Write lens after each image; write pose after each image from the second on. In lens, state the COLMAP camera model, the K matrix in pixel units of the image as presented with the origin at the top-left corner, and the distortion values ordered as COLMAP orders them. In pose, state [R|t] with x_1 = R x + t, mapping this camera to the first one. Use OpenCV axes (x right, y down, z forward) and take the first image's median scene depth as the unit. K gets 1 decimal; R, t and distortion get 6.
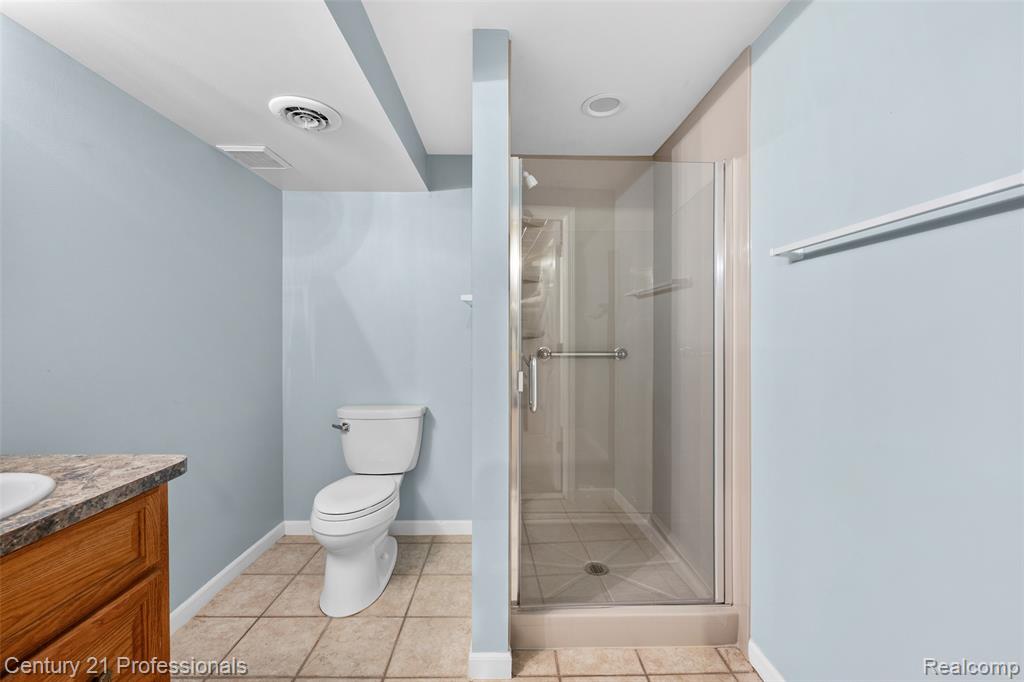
lens RADIAL K [[419.1, 0, 510.2], [0, 419.1, 338.0], [0, 0, 1]] dist [-0.001502, -0.000182]
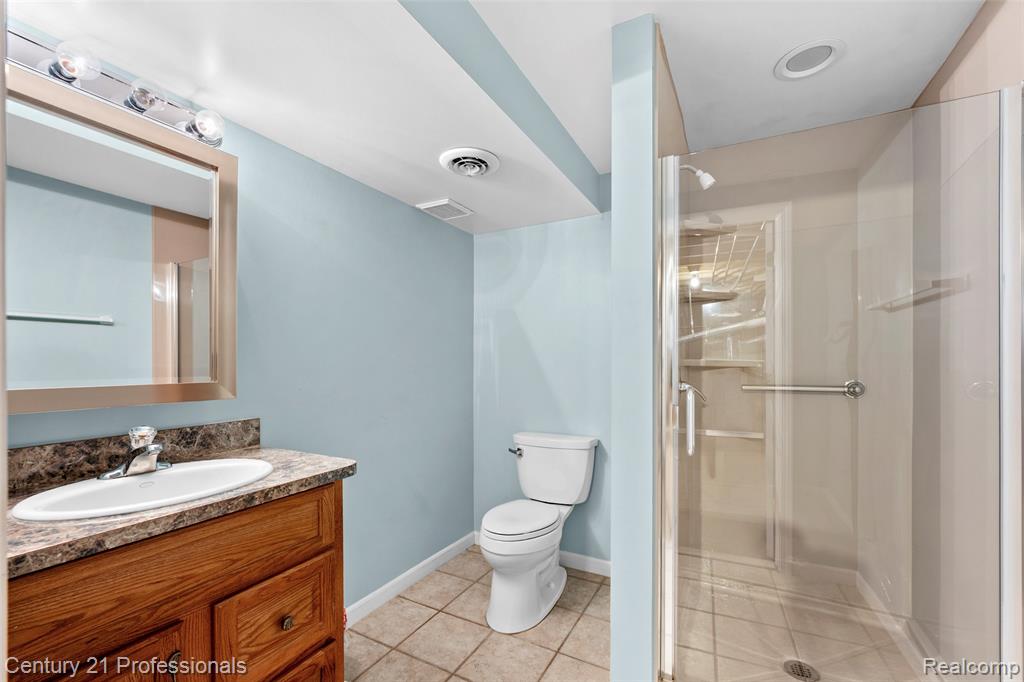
lens RADIAL K [[429.9, 0, 511.1], [0, 429.9, 365.8], [0, 0, 1]] dist [-0.001092, -0.000209]
pose [[0.873320, 0.000006, -0.487147, 0.138669], [-0.002246, 0.999989, -0.004014, 0.002120], [0.487142, 0.004600, 0.873311, 0.065953]]
